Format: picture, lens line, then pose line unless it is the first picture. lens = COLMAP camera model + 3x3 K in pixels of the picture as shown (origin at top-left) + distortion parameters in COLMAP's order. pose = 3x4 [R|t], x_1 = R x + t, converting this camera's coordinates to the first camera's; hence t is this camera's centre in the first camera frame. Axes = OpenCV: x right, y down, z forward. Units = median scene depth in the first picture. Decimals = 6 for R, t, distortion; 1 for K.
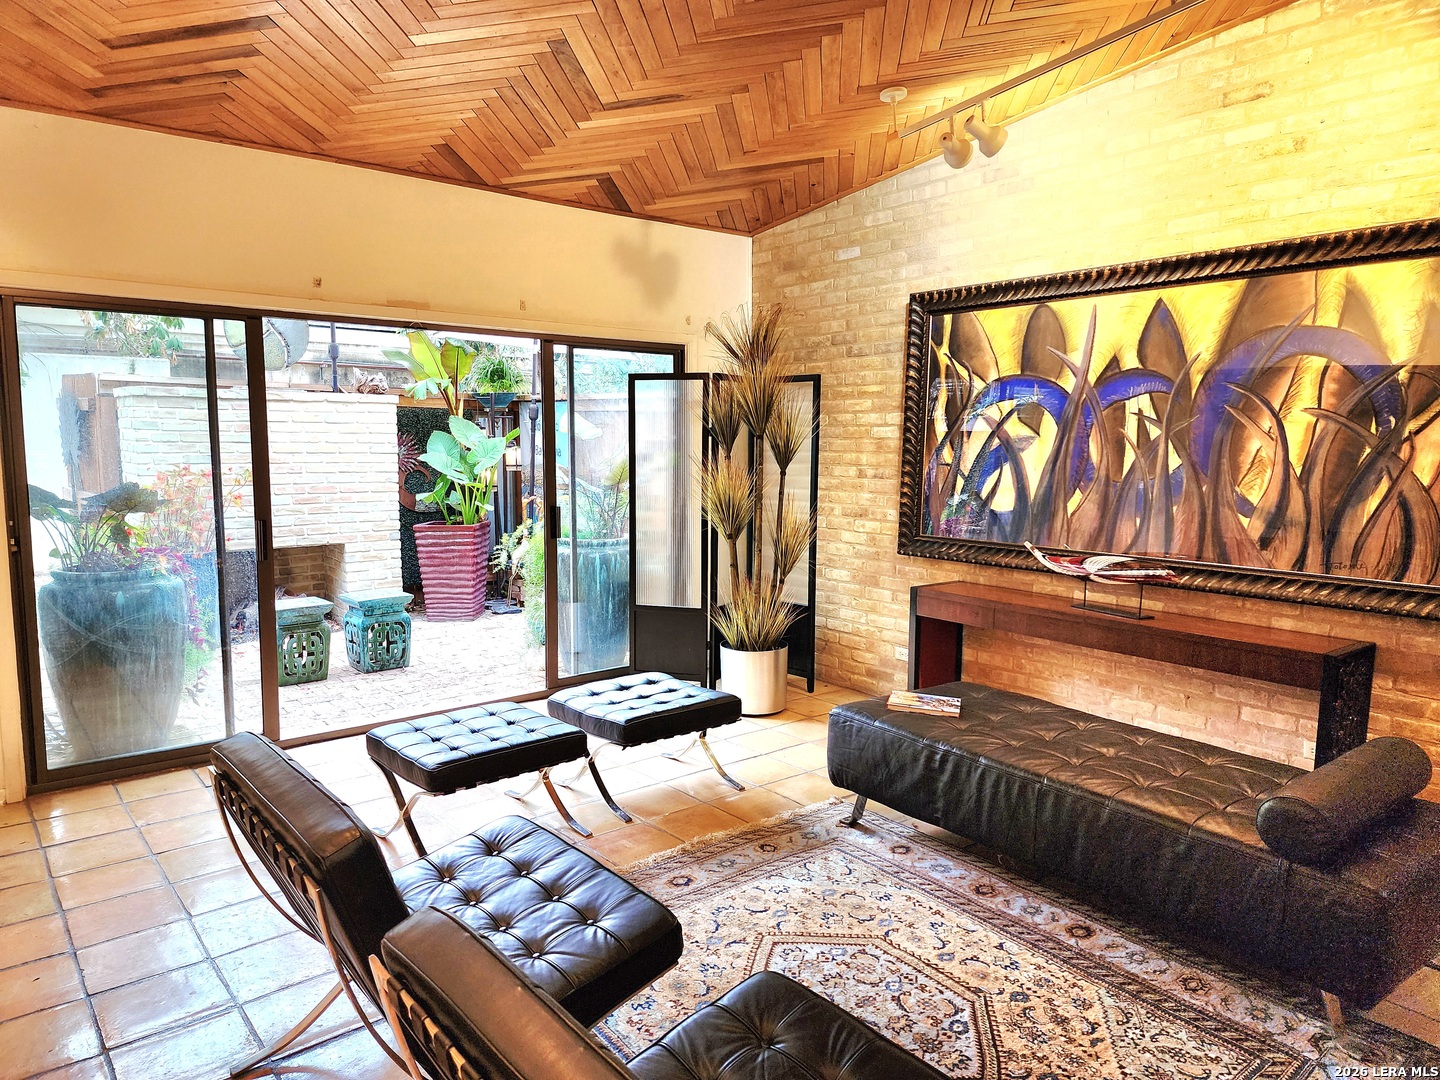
lens RADIAL K [[957.0, 0, 716.1], [0, 957.0, 546.7], [0, 0, 1]] dist [0.084659, -0.079823]
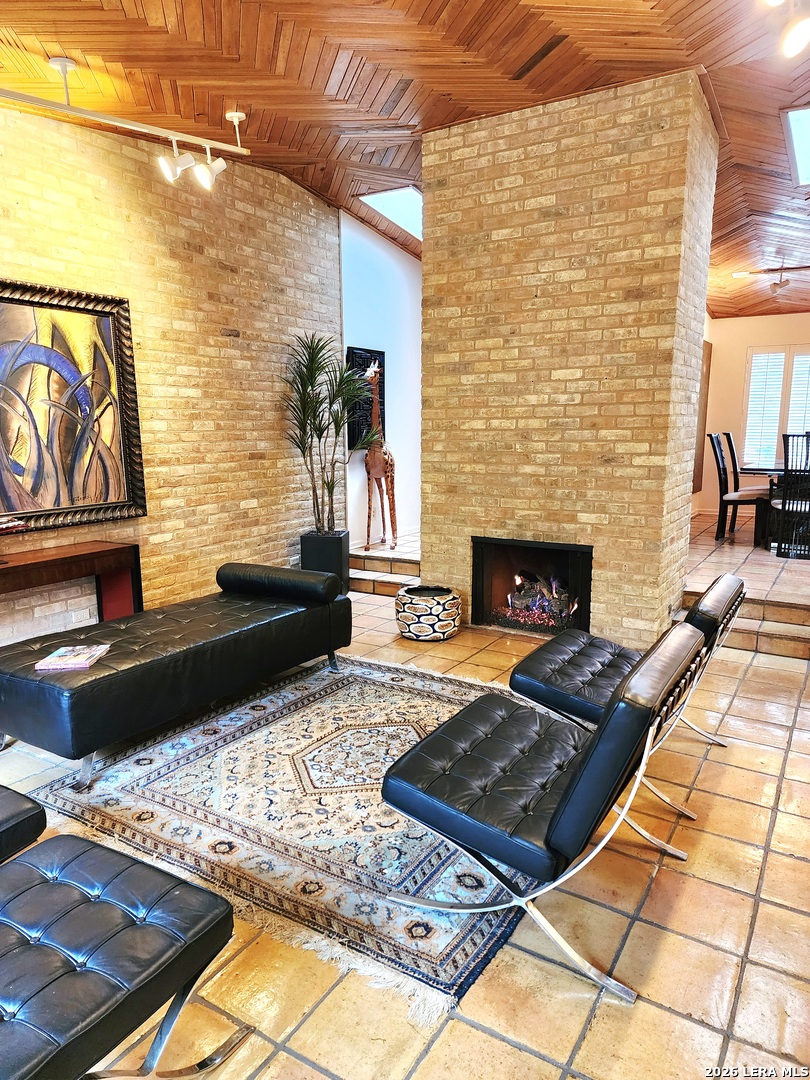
lens RADIAL K [[717.7, 0, 399.2], [0, 717.7, 543.8], [0, 0, 1]] dist [0.084659, -0.079823]
pose [[-0.324836, -0.162310, 0.931739, -0.583639], [0.113132, 0.971422, 0.208664, -0.086062], [-0.938980, 0.173191, -0.297190, 0.750538]]
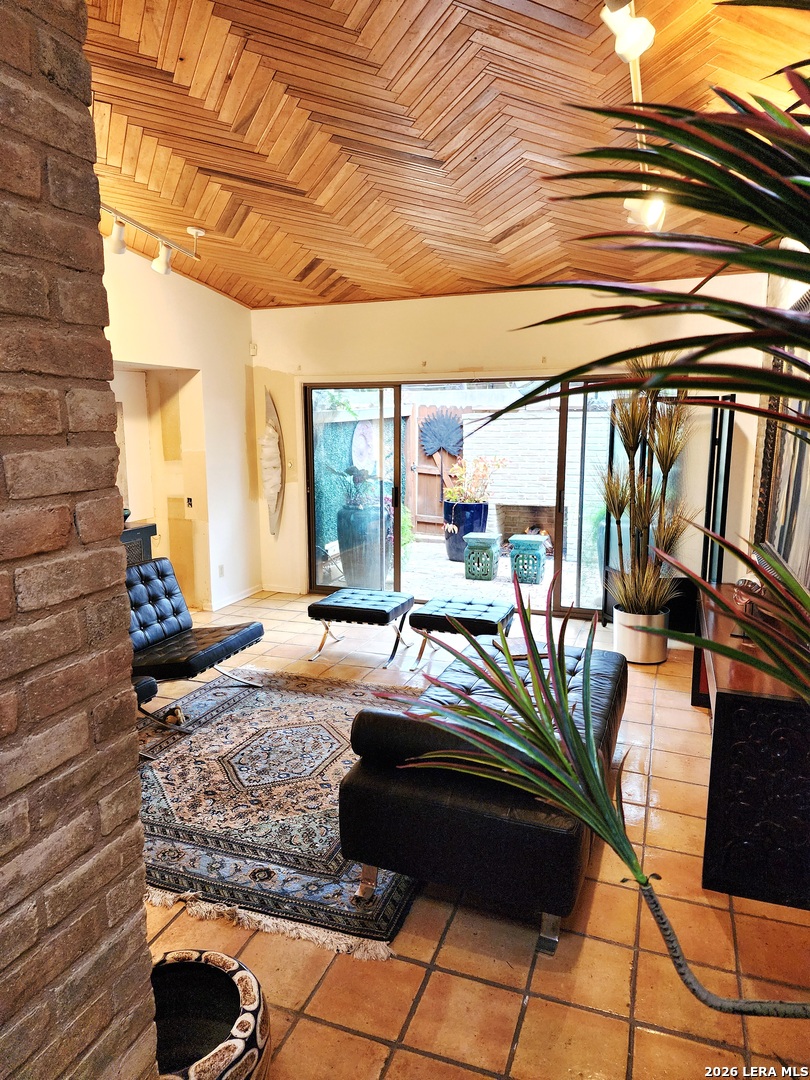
lens RADIAL K [[717.7, 0, 400.2], [0, 717.7, 537.8], [0, 0, 1]] dist [0.084659, -0.079823]
pose [[0.504157, 0.129626, -0.853829, 0.862410], [-0.094174, 0.991027, 0.094849, -0.068121], [0.858462, 0.032589, 0.511840, 0.263478]]
